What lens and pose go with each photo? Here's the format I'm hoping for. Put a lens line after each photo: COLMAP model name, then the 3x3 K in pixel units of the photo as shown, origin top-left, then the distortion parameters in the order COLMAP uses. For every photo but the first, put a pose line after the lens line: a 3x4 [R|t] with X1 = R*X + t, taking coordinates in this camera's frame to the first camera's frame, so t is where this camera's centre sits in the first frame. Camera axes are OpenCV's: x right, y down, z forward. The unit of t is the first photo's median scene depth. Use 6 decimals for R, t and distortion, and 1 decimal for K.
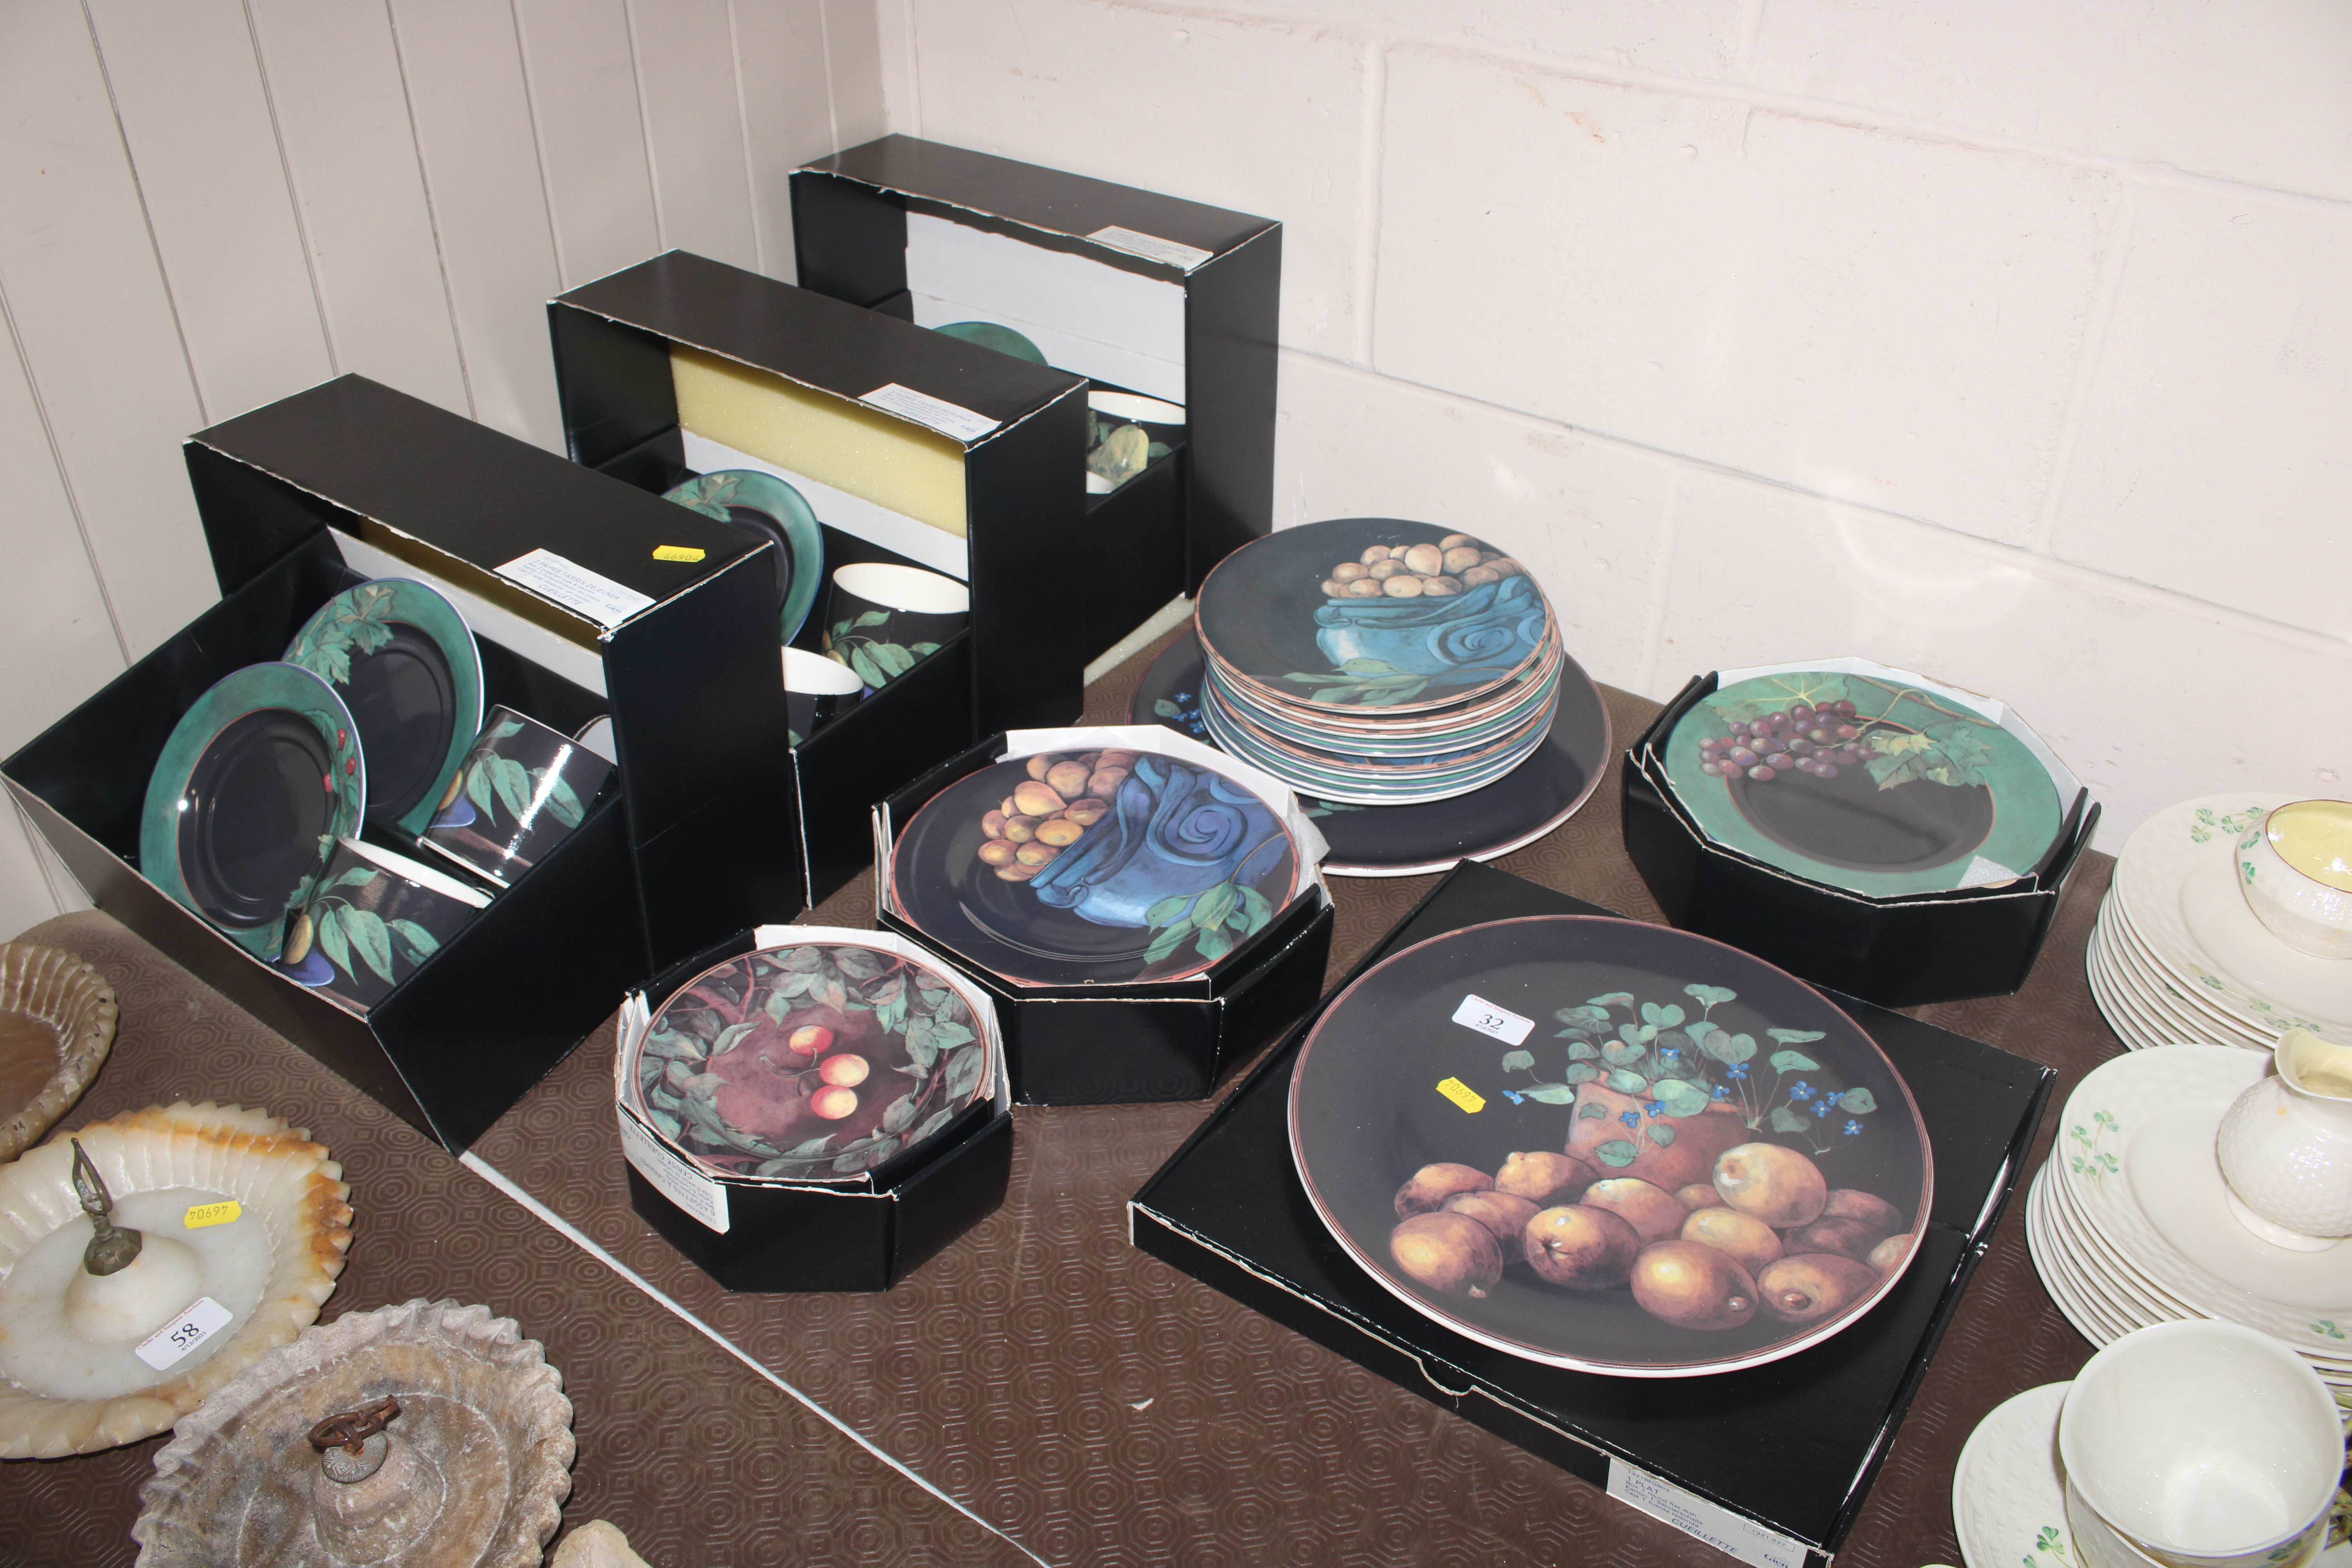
lens RADIAL K [[1993.4, 0, 1166.0], [0, 1993.4, 782.9], [0, 0, 1]] dist [-0.099558, 0.022328]
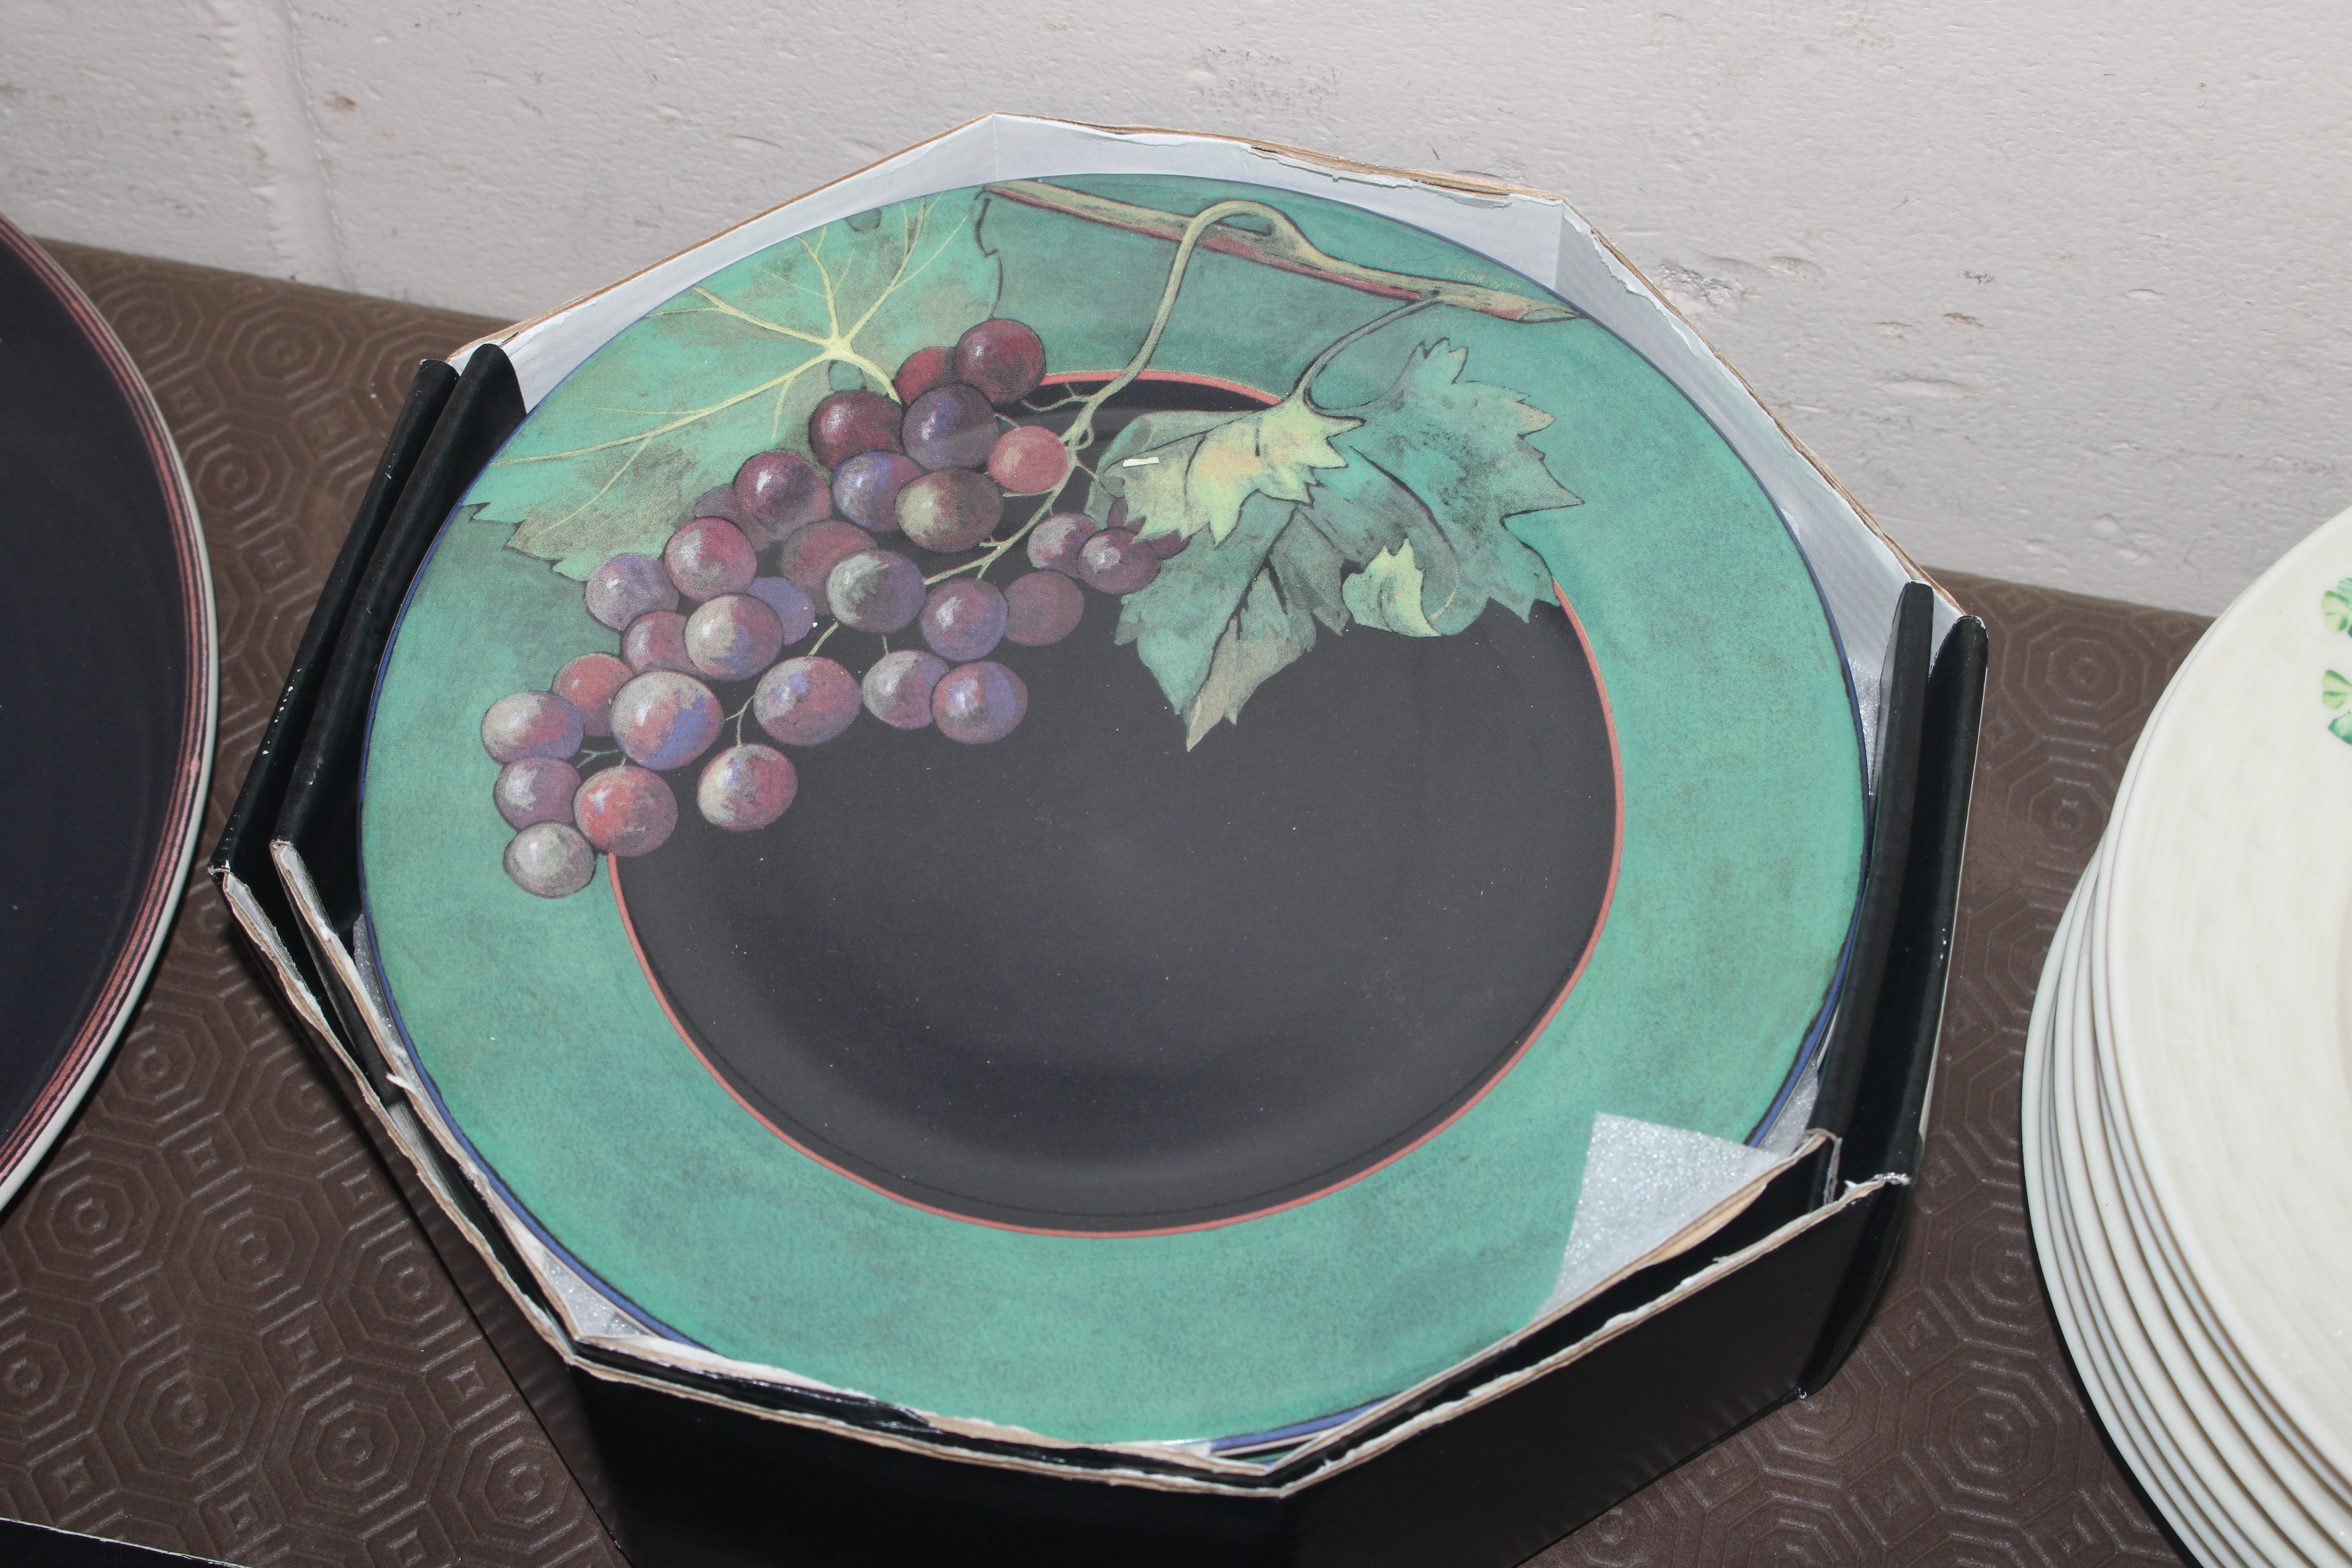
lens RADIAL K [[4138.9, 0, 1176.9], [0, 4138.9, 783.9], [0, 0, 1]] dist [-0.043802, 0.000000]
pose [[0.921337, -0.323075, 0.216241, 0.299059], [0.225562, 0.897268, 0.379516, -0.250529], [-0.316638, -0.300886, 0.899560, 0.626859]]
